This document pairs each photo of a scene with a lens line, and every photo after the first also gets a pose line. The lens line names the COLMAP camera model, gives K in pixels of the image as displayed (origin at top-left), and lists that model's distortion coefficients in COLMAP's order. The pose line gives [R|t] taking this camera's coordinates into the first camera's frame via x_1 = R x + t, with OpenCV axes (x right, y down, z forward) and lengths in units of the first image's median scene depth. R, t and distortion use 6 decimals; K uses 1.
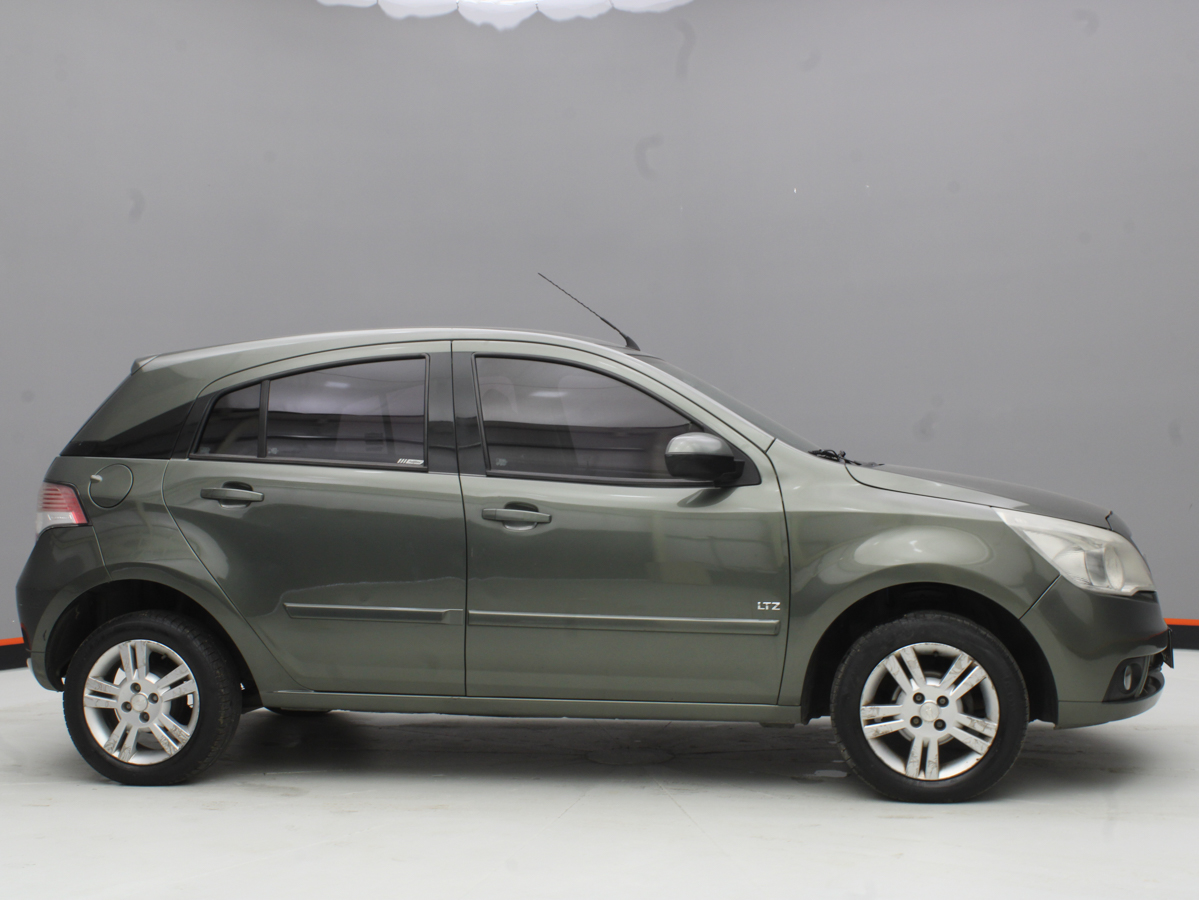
lens RADIAL K [[1563.3, 0, 608.2], [0, 1563.3, 439.1], [0, 0, 1]] dist [-0.075542, 0.000000]
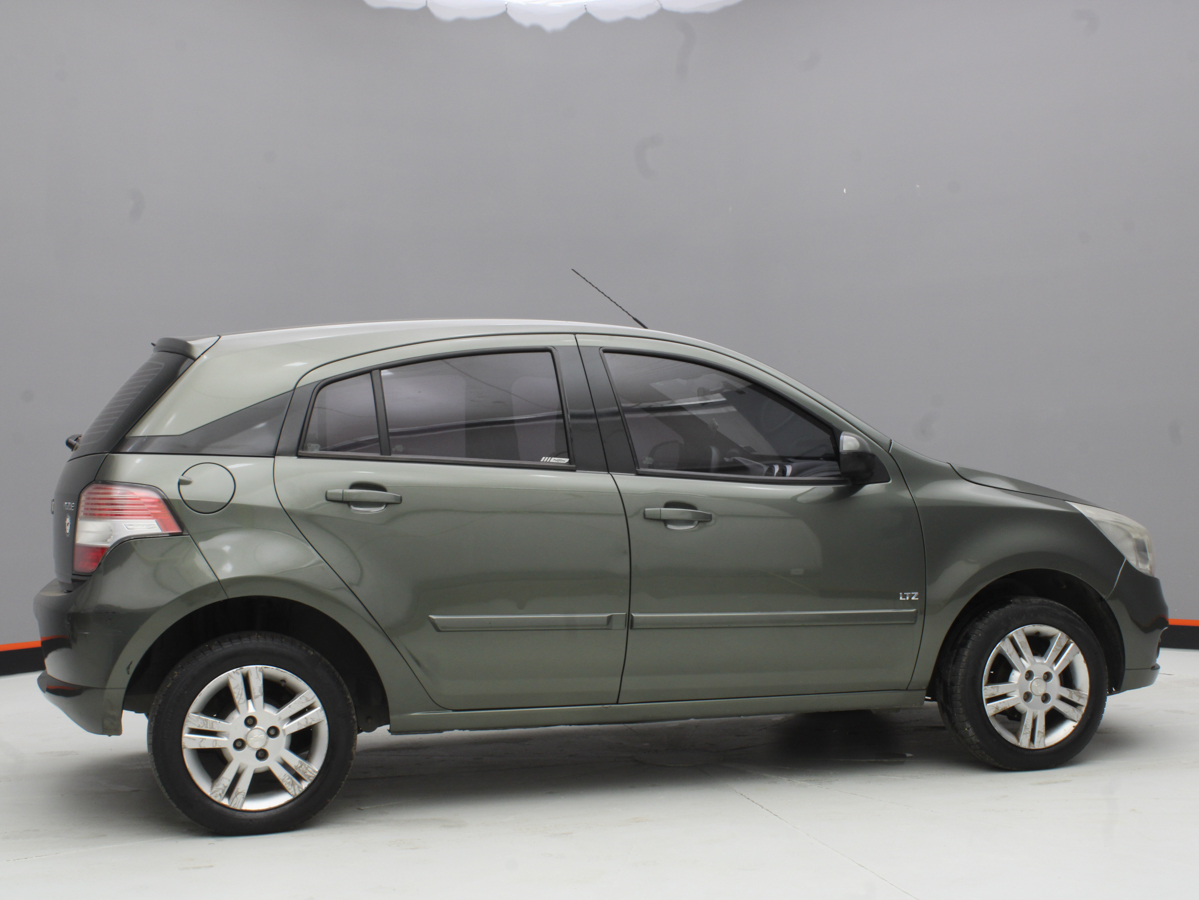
lens RADIAL K [[1563.3, 0, 574.9], [0, 1563.3, 435.7], [0, 0, 1]] dist [-0.075542, 0.000000]
pose [[0.897511, 0.010229, 0.440874, -0.539538], [-0.002972, 0.999849, -0.017146, 0.016180], [-0.440982, 0.014079, 0.897405, 0.146489]]
